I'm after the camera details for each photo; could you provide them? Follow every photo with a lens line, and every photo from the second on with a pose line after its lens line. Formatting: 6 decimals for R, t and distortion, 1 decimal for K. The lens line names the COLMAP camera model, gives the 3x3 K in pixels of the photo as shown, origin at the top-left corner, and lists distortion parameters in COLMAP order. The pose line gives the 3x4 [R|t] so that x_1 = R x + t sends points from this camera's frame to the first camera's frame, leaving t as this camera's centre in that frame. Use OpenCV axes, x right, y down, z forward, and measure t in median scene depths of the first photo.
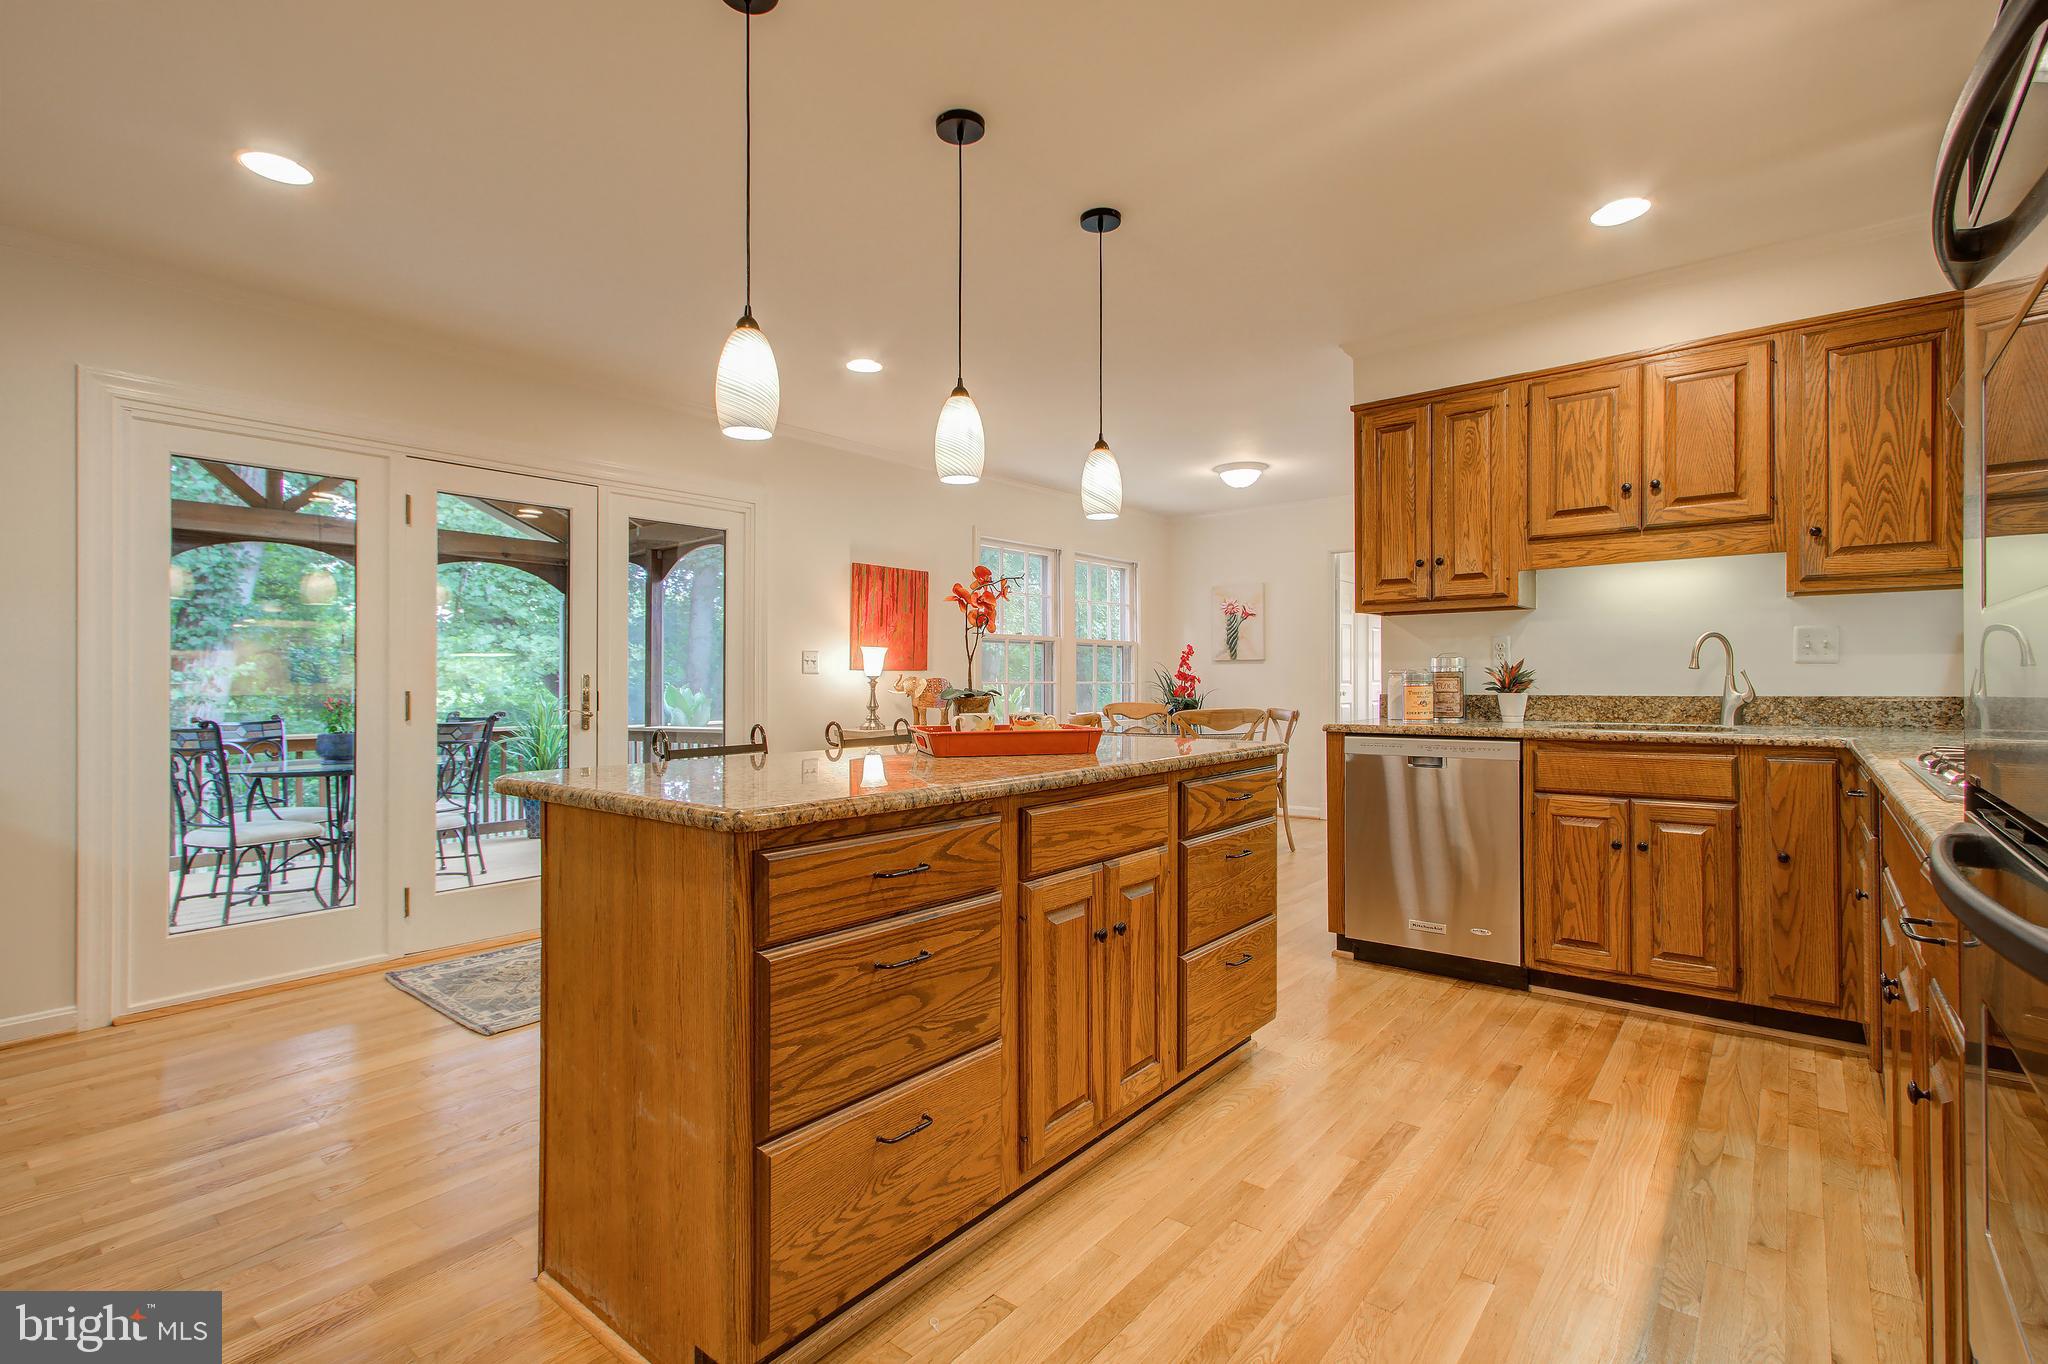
lens RADIAL K [[930.5, 0, 1029.9], [0, 930.5, 675.9], [0, 0, 1]] dist [-0.000569, 0.003069]
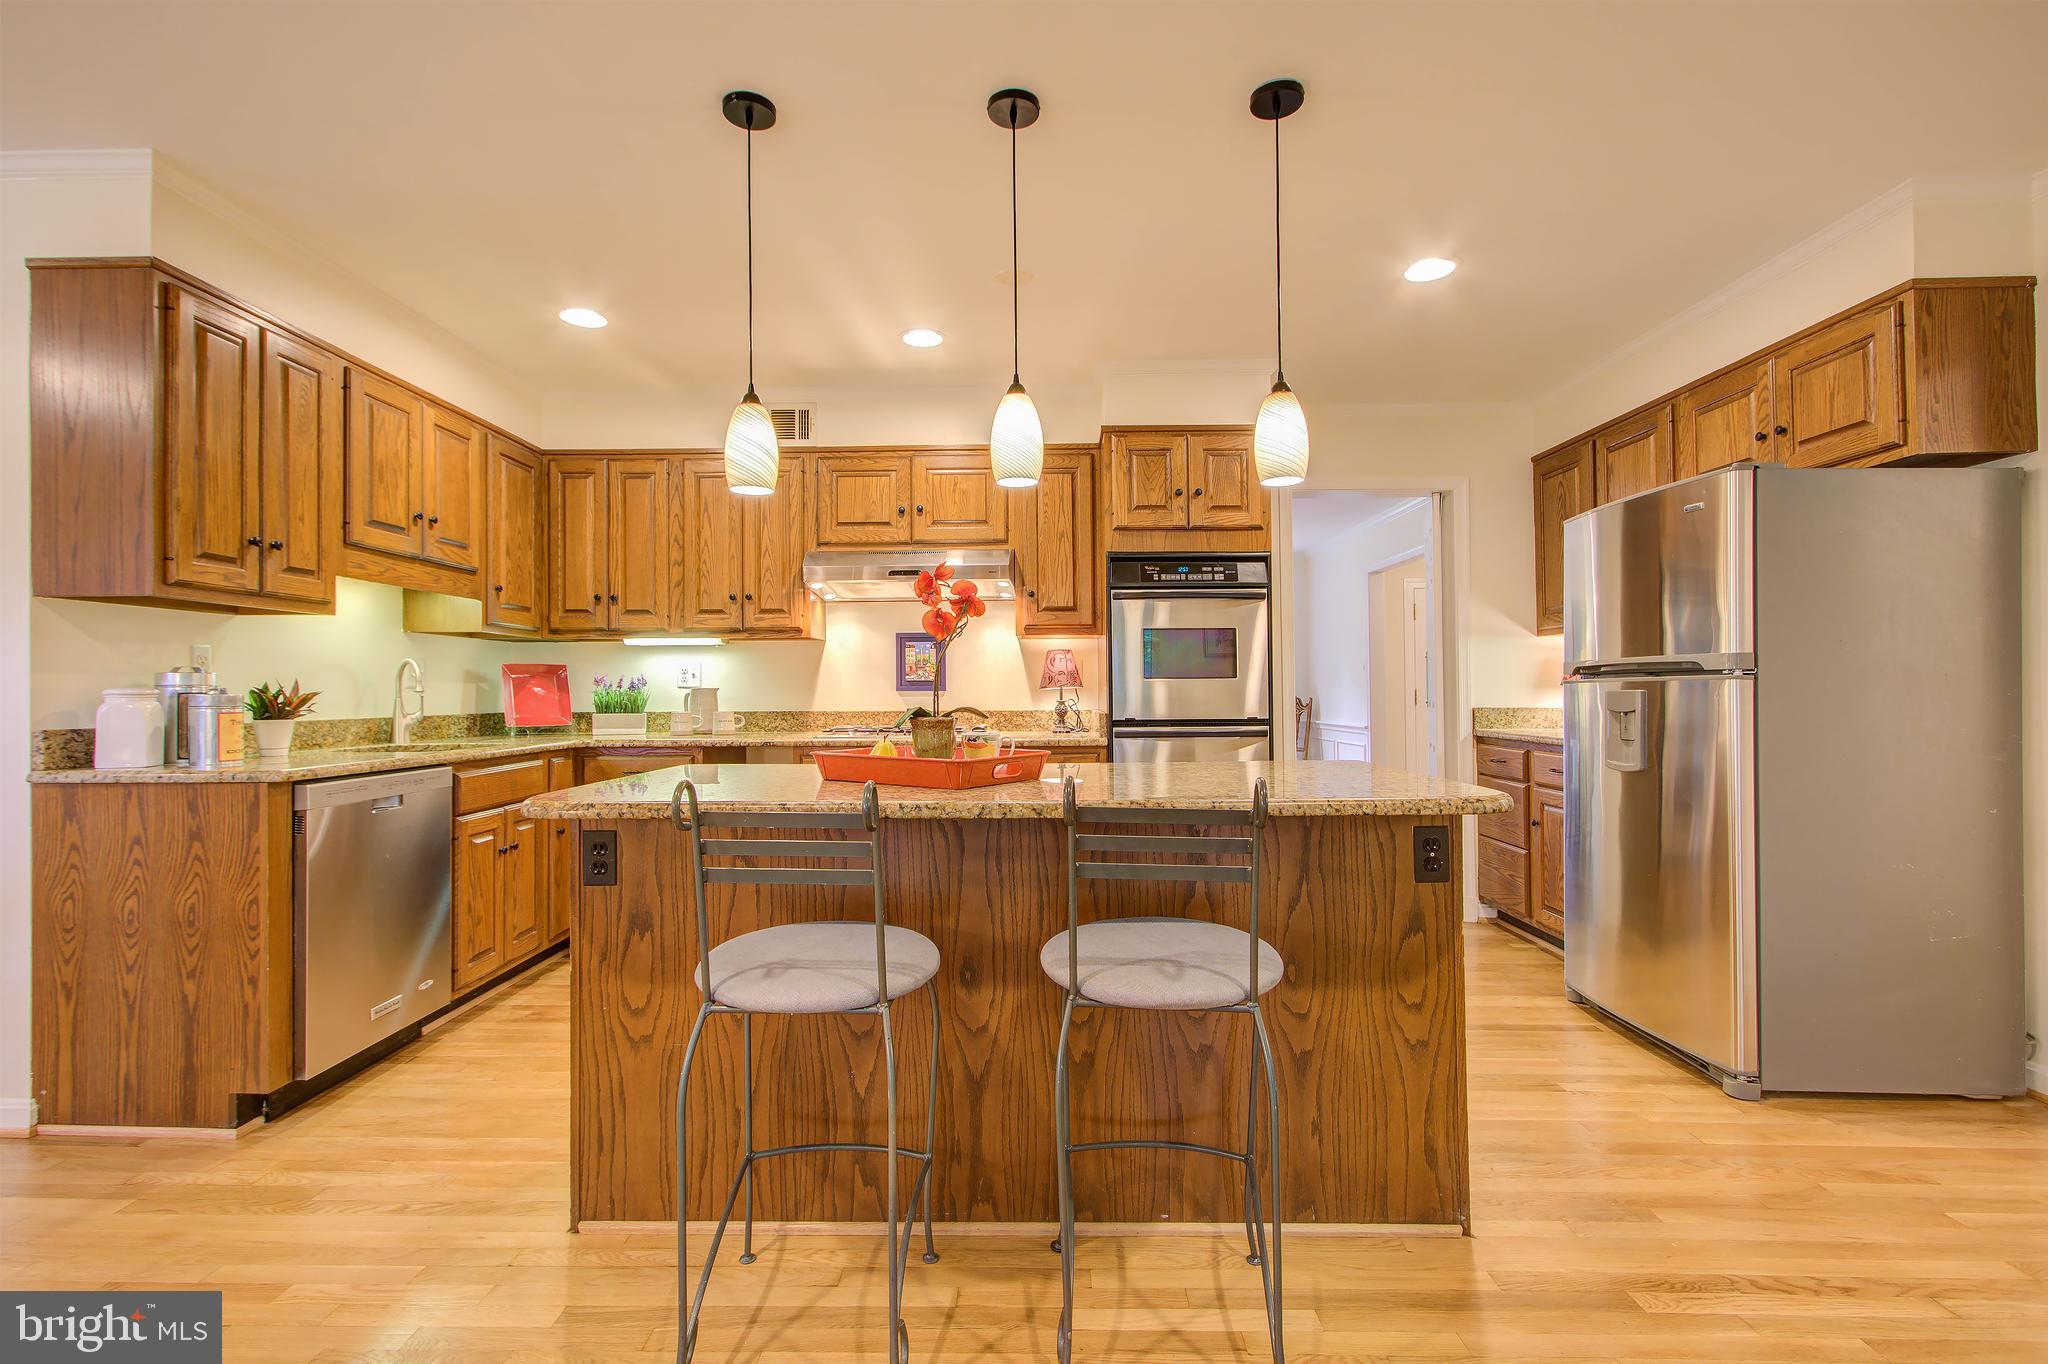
lens RADIAL K [[930.5, 0, 1013.0], [0, 930.5, 683.9], [0, 0, 1]] dist [-0.000569, 0.003069]
pose [[-0.608548, 0.016208, 0.793352, -0.331789], [0.007613, 0.999865, -0.014587, 0.002287], [-0.793481, -0.002837, -0.608589, 0.637728]]
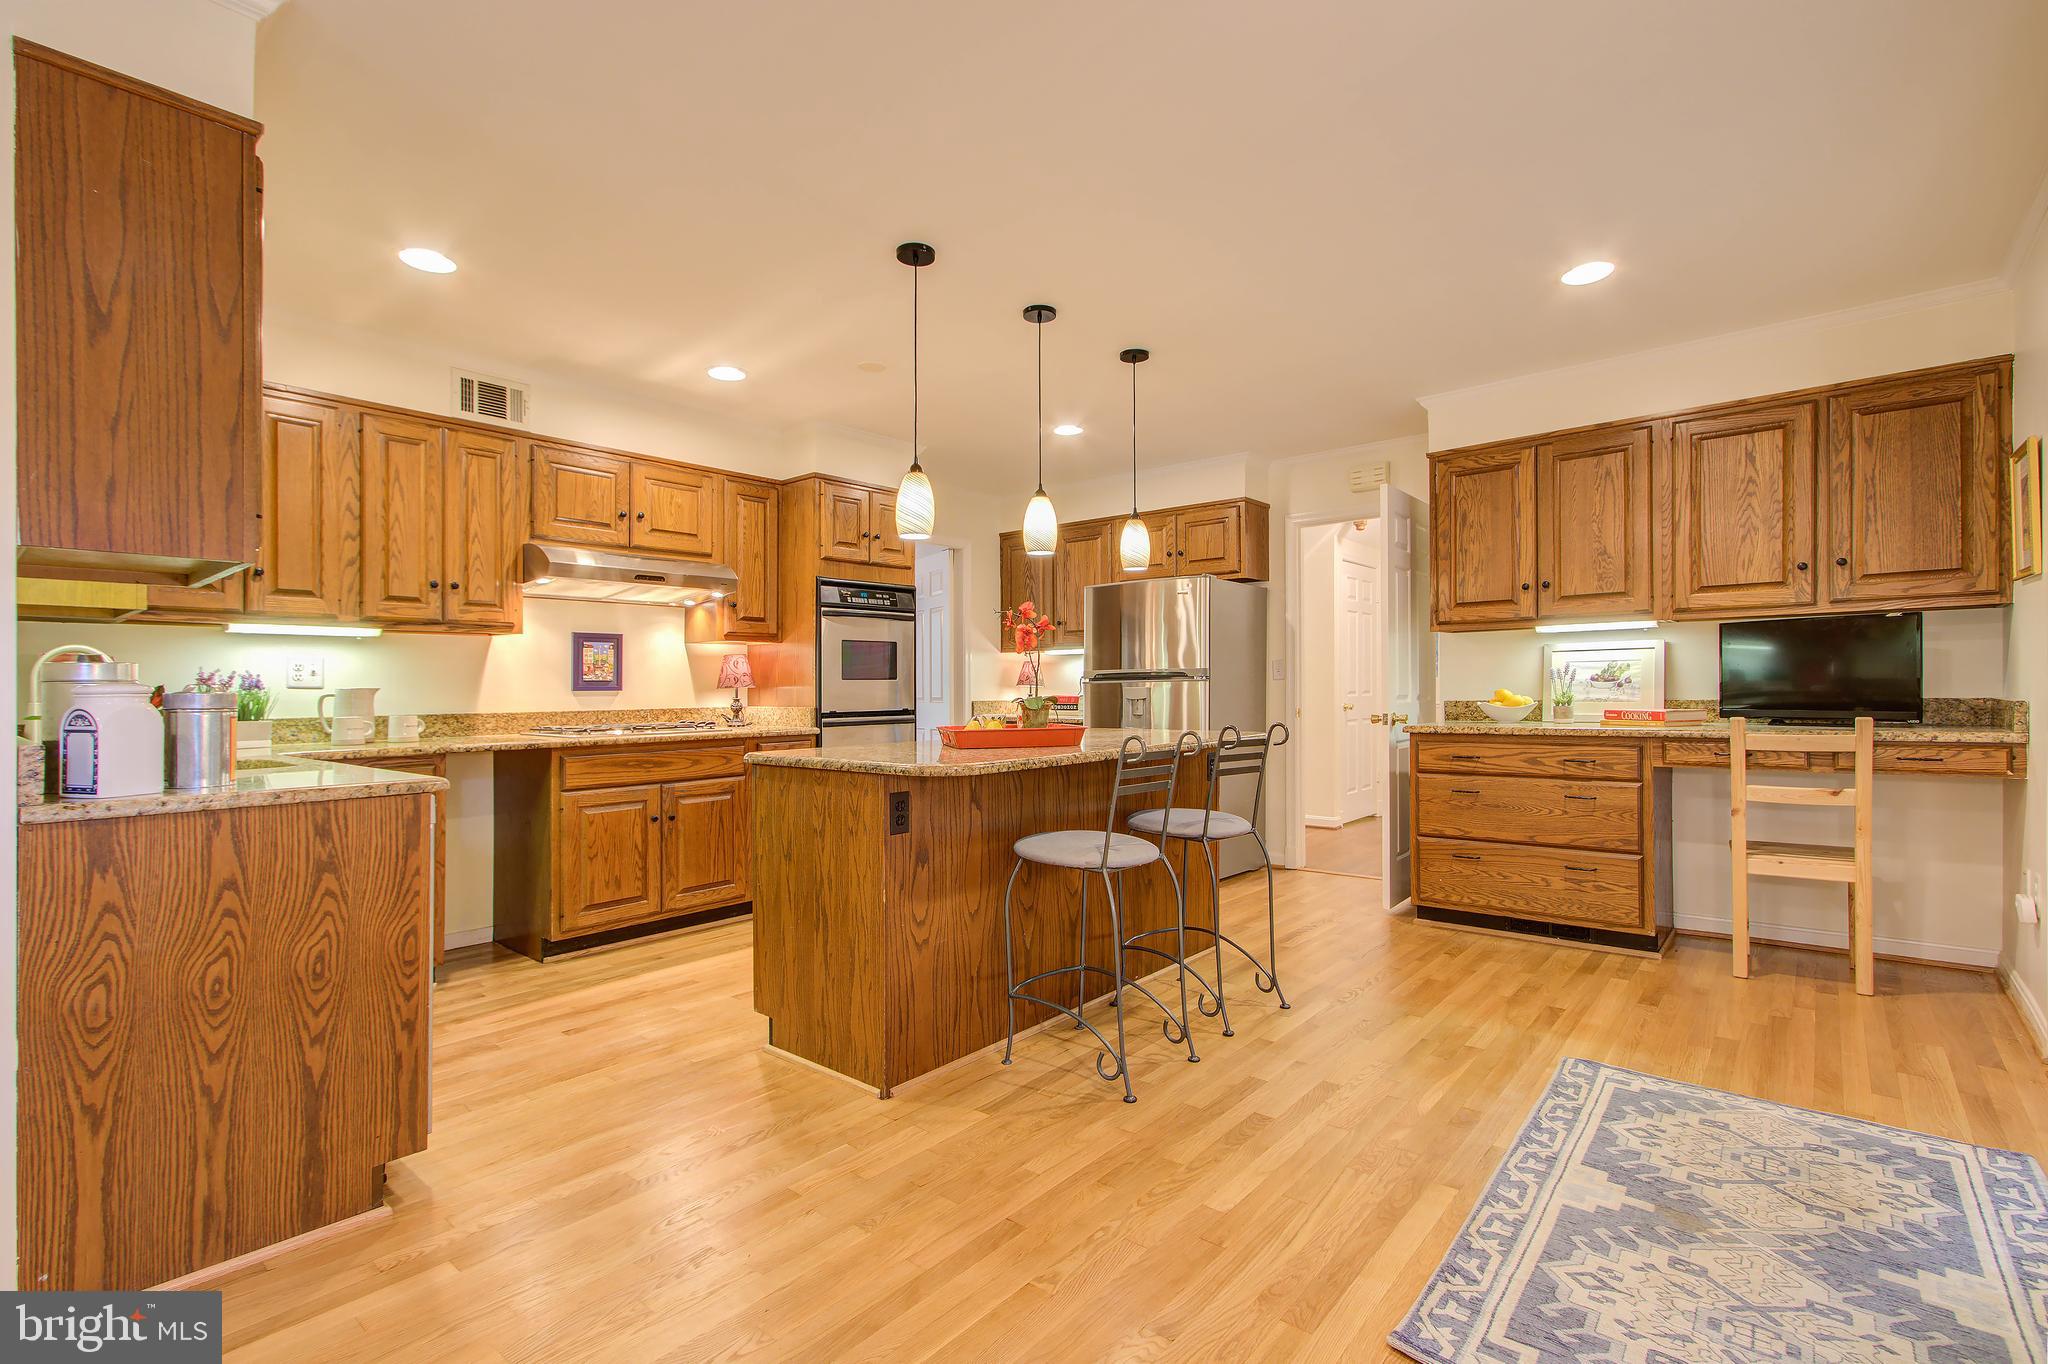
lens RADIAL K [[930.5, 0, 1012.1], [0, 930.5, 700.0], [0, 0, 1]] dist [-0.000569, 0.003069]
pose [[-0.998944, 0.016386, 0.042930, -0.039223], [0.016830, 0.999808, 0.010016, 0.002013], [-0.042758, 0.010728, -0.999028, 1.001485]]
